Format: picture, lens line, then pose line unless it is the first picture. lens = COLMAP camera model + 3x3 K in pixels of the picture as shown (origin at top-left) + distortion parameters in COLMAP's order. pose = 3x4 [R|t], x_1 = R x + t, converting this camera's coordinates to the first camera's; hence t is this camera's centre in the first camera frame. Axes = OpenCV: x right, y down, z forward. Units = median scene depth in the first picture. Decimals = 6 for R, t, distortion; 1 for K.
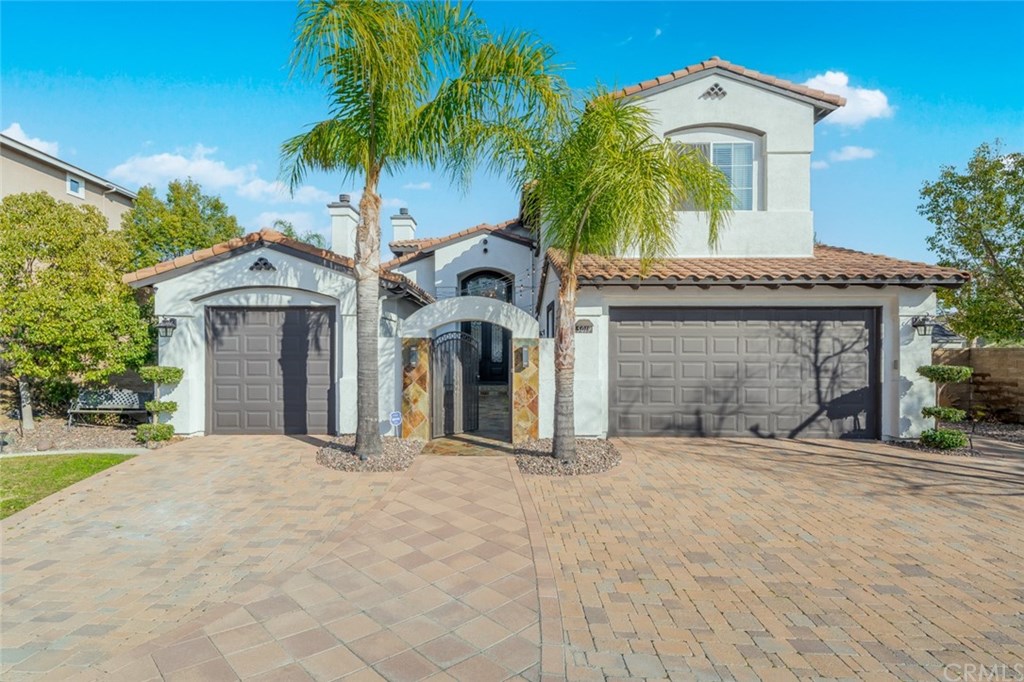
lens RADIAL K [[498.3, 0, 488.6], [0, 498.3, 359.7], [0, 0, 1]] dist [0.006451, 0.001870]
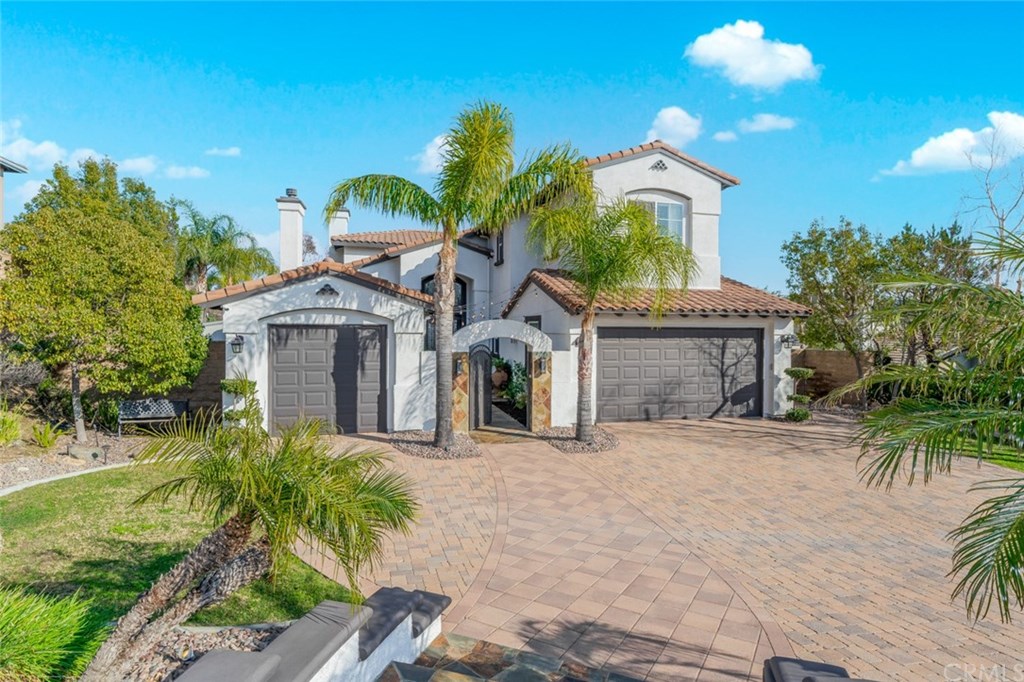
lens RADIAL K [[532.2, 0, 505.8], [0, 532.2, 343.7], [0, 0, 1]] dist [0.006399, -0.000056]
pose [[0.960213, -0.004521, 0.279231, -0.407902], [0.001258, 0.999929, 0.011866, -0.080579], [-0.279265, -0.011042, 0.960151, -0.321254]]
